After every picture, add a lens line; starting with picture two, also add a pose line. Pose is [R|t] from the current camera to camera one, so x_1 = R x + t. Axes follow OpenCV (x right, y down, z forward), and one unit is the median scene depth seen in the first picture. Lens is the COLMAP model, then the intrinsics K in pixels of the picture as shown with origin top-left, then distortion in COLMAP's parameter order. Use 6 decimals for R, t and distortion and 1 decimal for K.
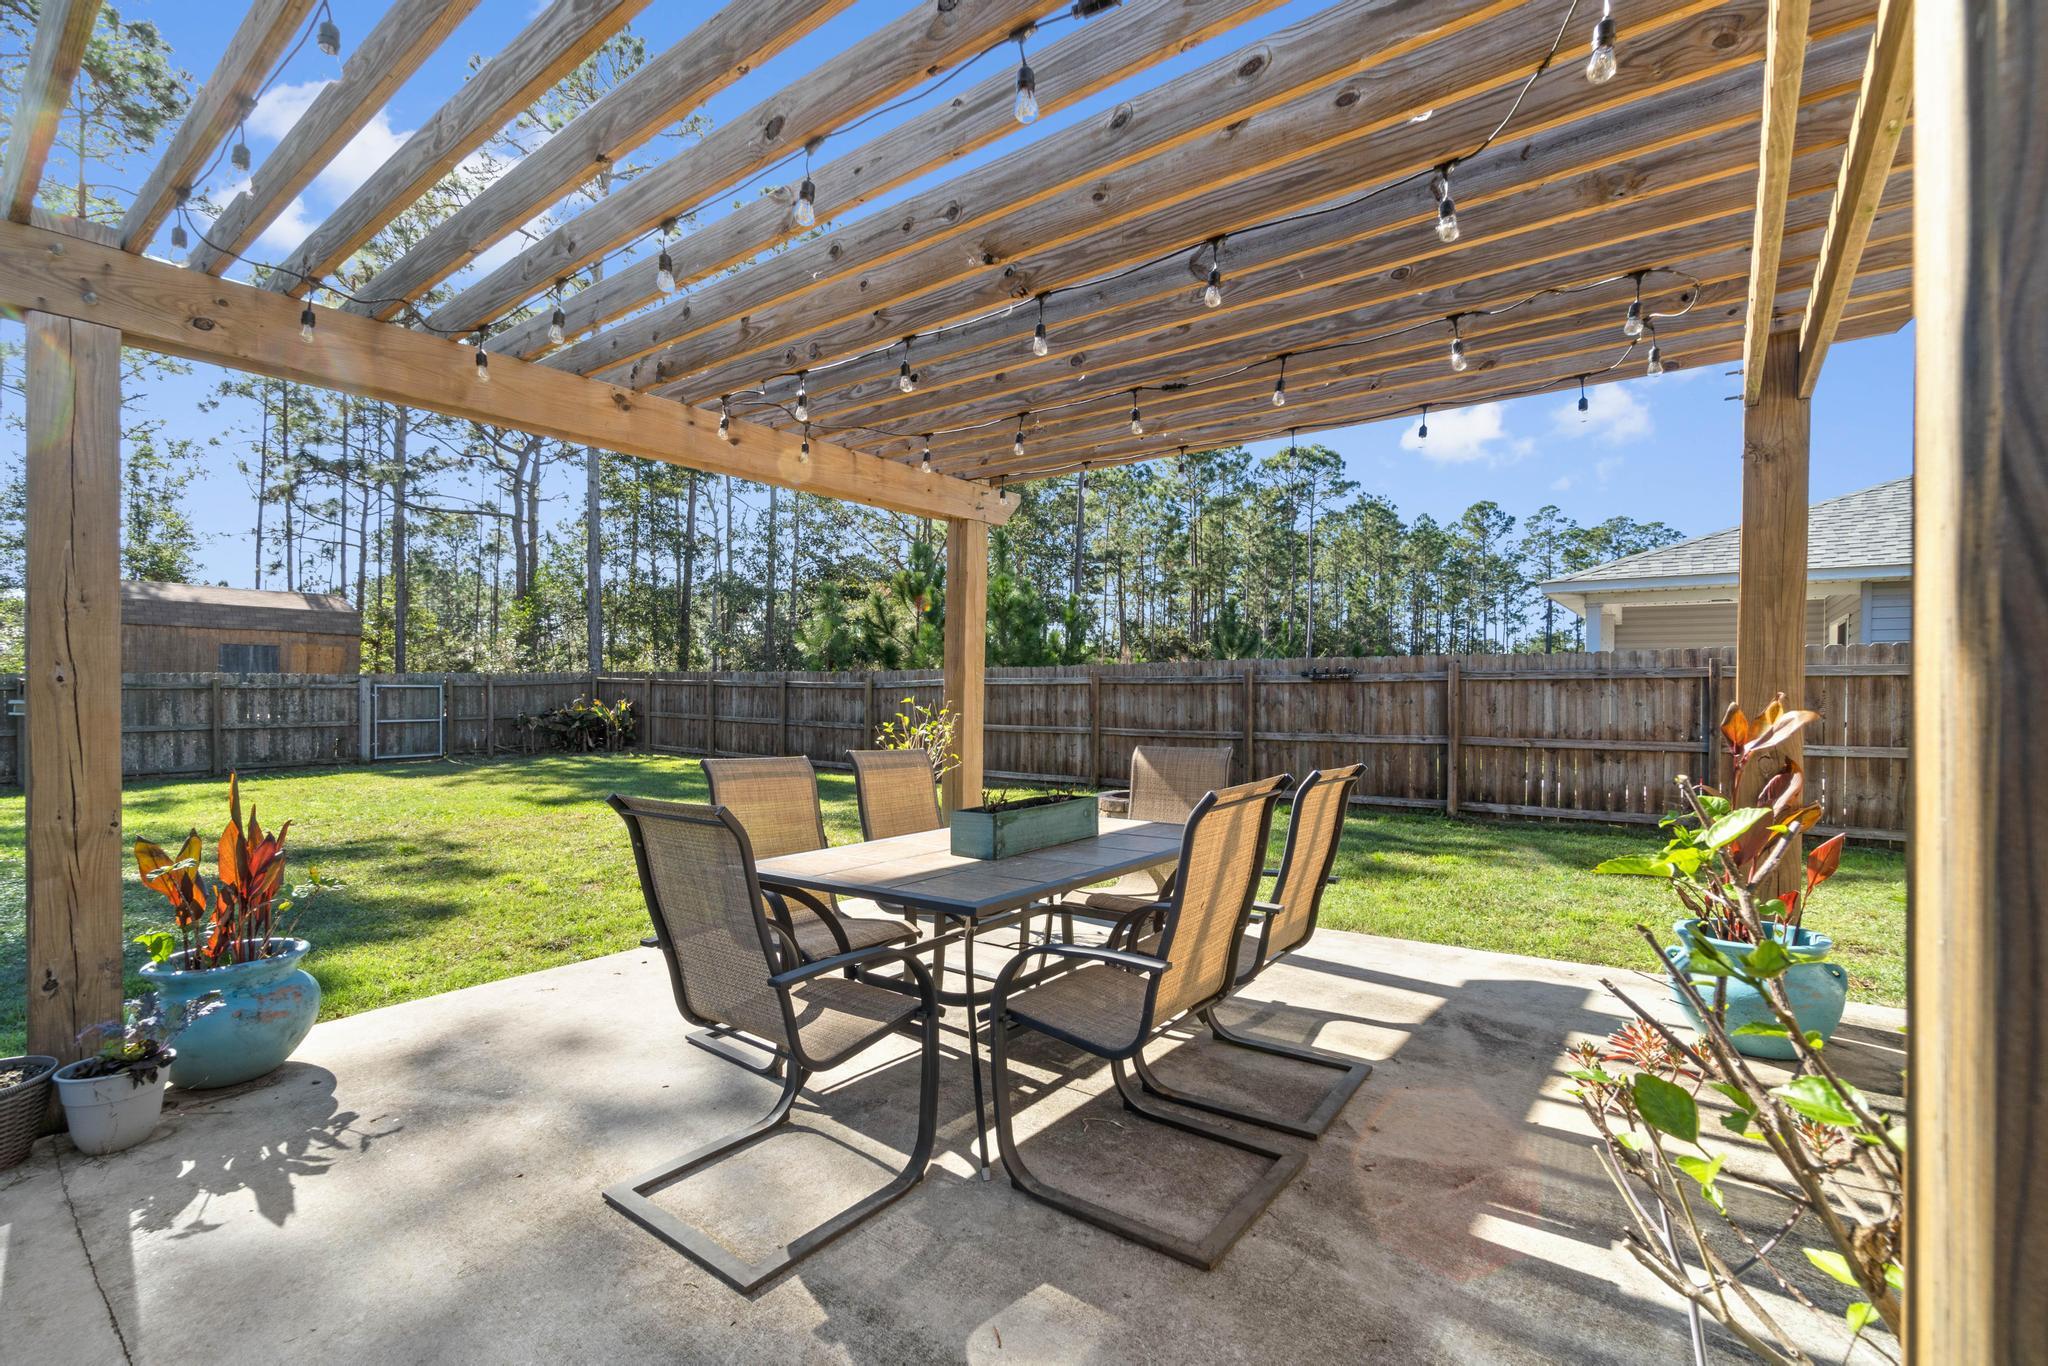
lens RADIAL K [[896.8, 0, 1017.6], [0, 896.8, 692.4], [0, 0, 1]] dist [-0.002614, -0.000460]
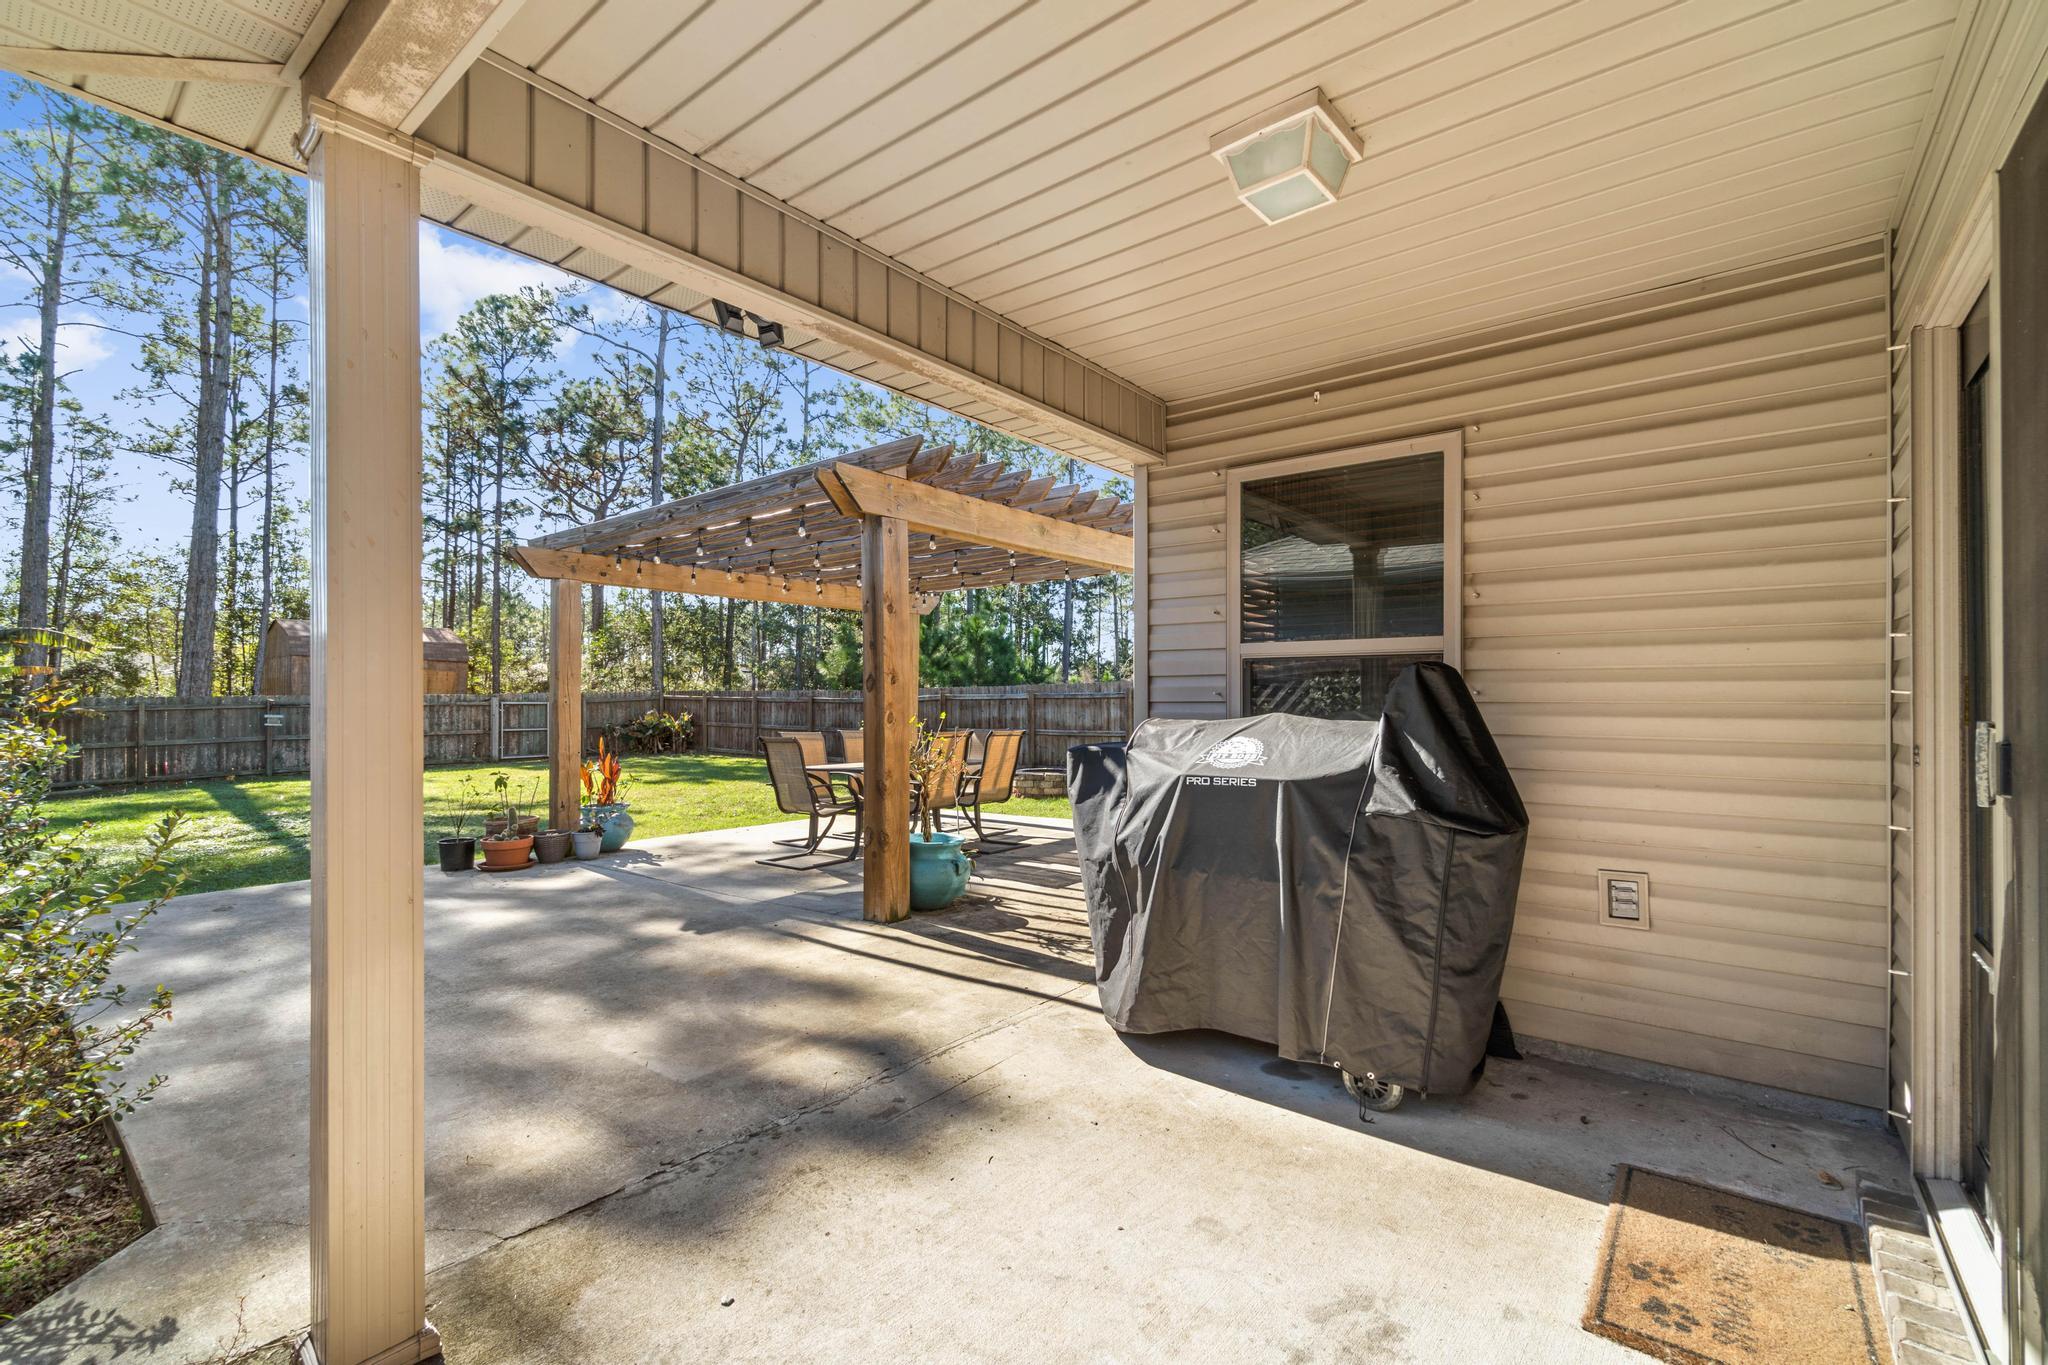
lens RADIAL K [[896.8, 0, 1017.6], [0, 896.8, 691.9], [0, 0, 1]] dist [-0.002614, -0.000460]
pose [[0.999577, -0.007036, -0.028232, 0.075447], [0.006630, 0.999874, -0.014445, 0.000218], [0.028330, 0.014252, 0.999497, -0.289936]]
